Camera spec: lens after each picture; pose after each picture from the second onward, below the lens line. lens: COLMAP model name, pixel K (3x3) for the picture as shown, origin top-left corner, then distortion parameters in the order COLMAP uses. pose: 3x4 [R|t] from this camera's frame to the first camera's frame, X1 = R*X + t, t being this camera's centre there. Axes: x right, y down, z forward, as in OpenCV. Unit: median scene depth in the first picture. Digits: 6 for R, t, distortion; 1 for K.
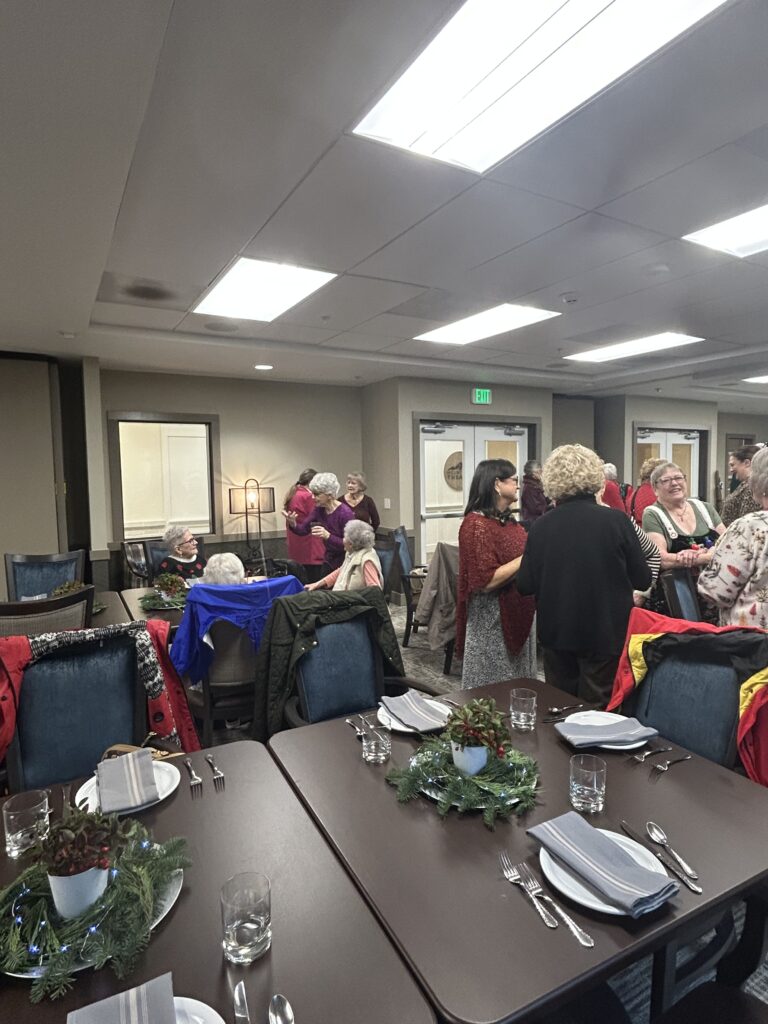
lens RADIAL K [[567.1, 0, 385.1], [0, 567.1, 511.9], [0, 0, 1]] dist [-0.001867, -0.000891]
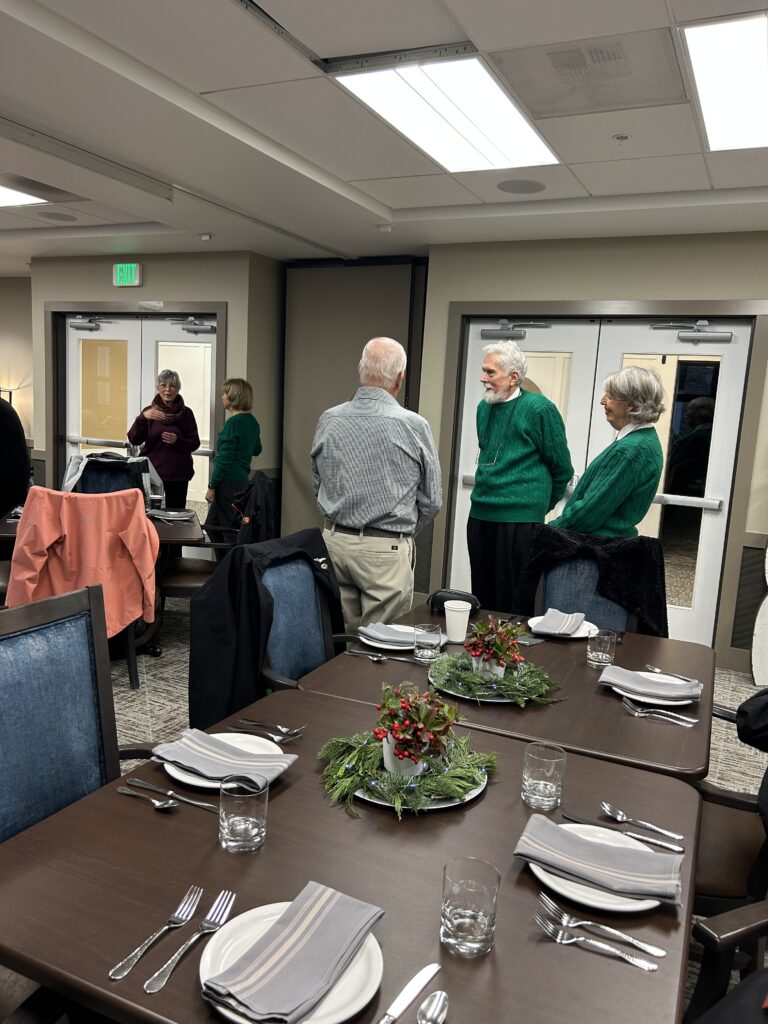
lens RADIAL K [[764.6, 0, 388.1], [0, 764.6, 515.4], [0, 0, 1]] dist [0.035036, -0.039069]
pose [[0.581317, 0.171536, -0.795390, 1.185513], [-0.117732, 0.984971, 0.126377, -0.071603], [0.805115, 0.020178, 0.592776, 0.719656]]
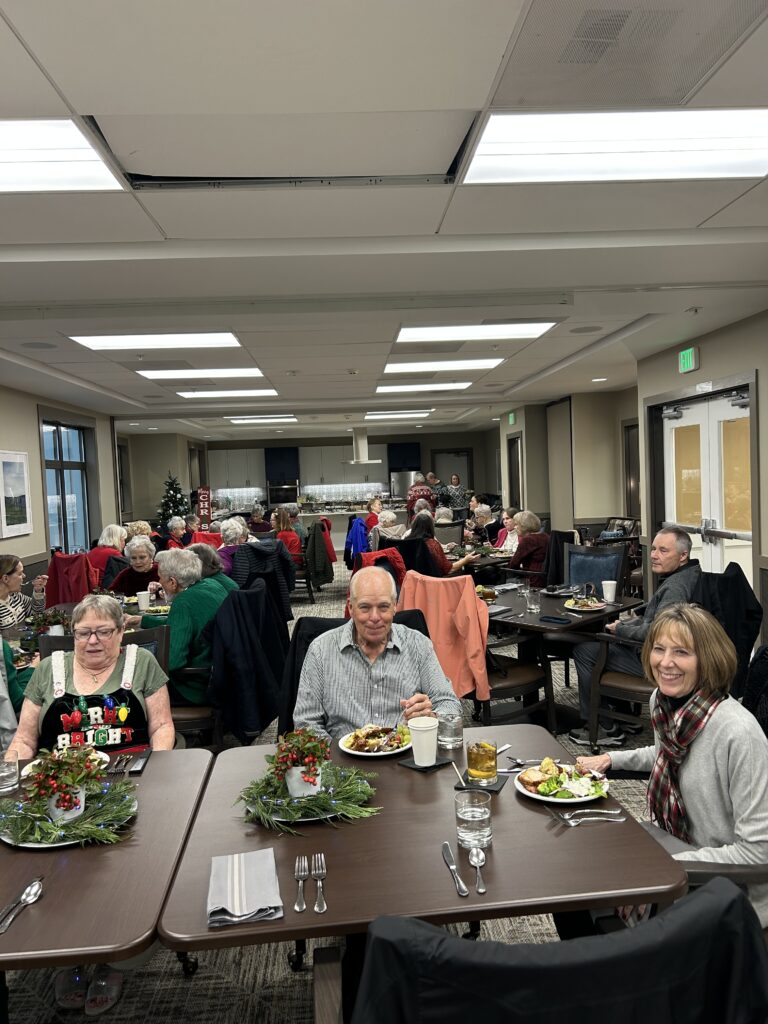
lens RADIAL K [[764.6, 0, 392.7], [0, 764.6, 511.4], [0, 0, 1]] dist [0.035036, -0.039069]
pose [[-0.418073, 0.079597, -0.904919, 1.216560], [-0.001972, 0.996072, 0.088526, -0.104678], [0.908411, 0.038795, -0.416274, 1.094777]]
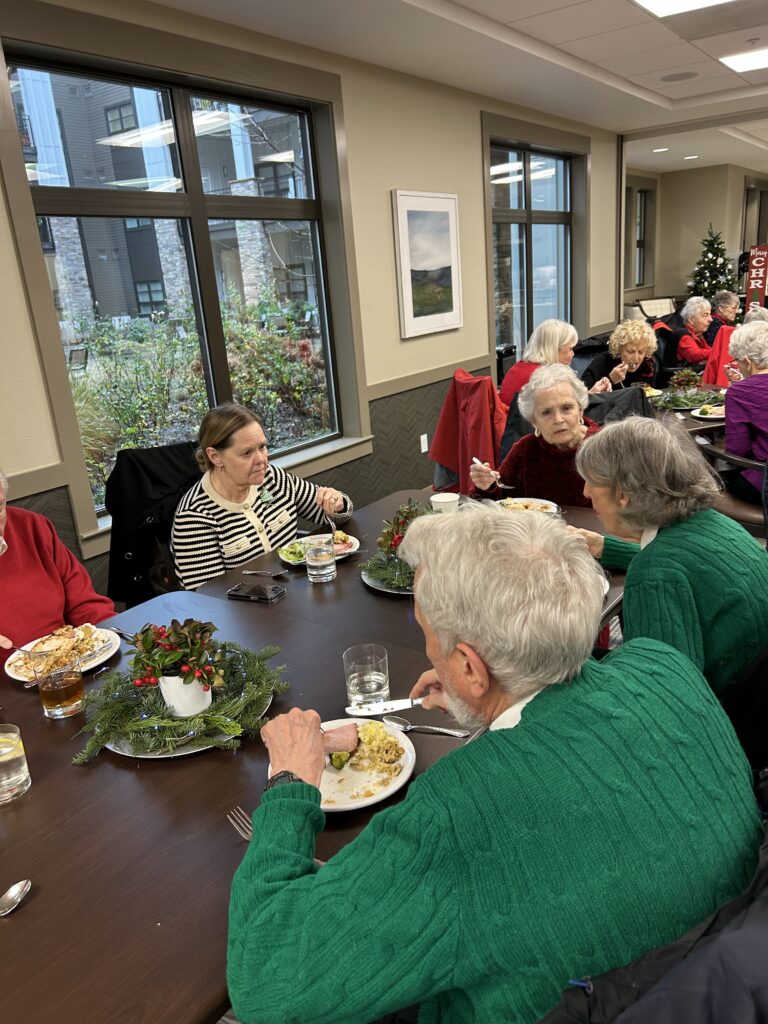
lens RADIAL K [[764.6, 0, 380.9], [0, 764.6, 517.7], [0, 0, 1]] dist [0.035036, -0.039069]
pose [[-0.895630, 0.214944, -0.389417, 0.800910], [0.069541, 0.932388, 0.354706, -0.067038], [0.439330, 0.290605, -0.850022, 0.783370]]
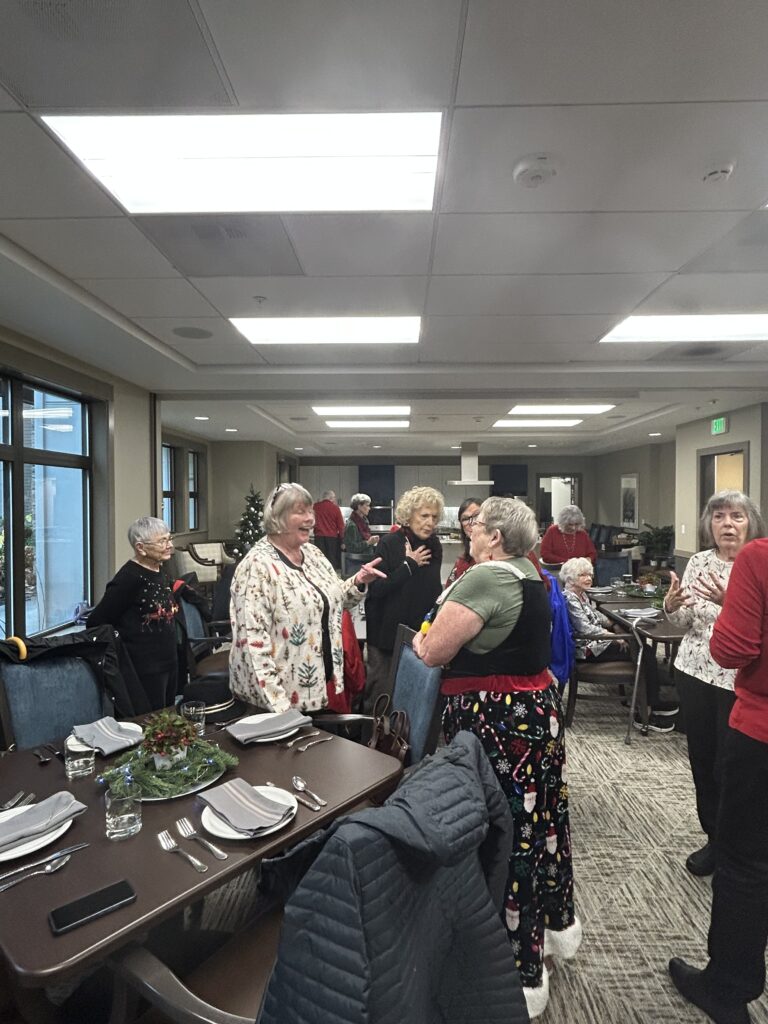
lens RADIAL K [[567.1, 0, 385.9], [0, 567.1, 515.1], [0, 0, 1]] dist [-0.001867, -0.000891]
pose [[-0.501739, 0.042250, -0.863987, 0.504382], [-0.037658, 0.996793, 0.070613, -0.057649], [0.864199, 0.067966, -0.498538, 0.558924]]
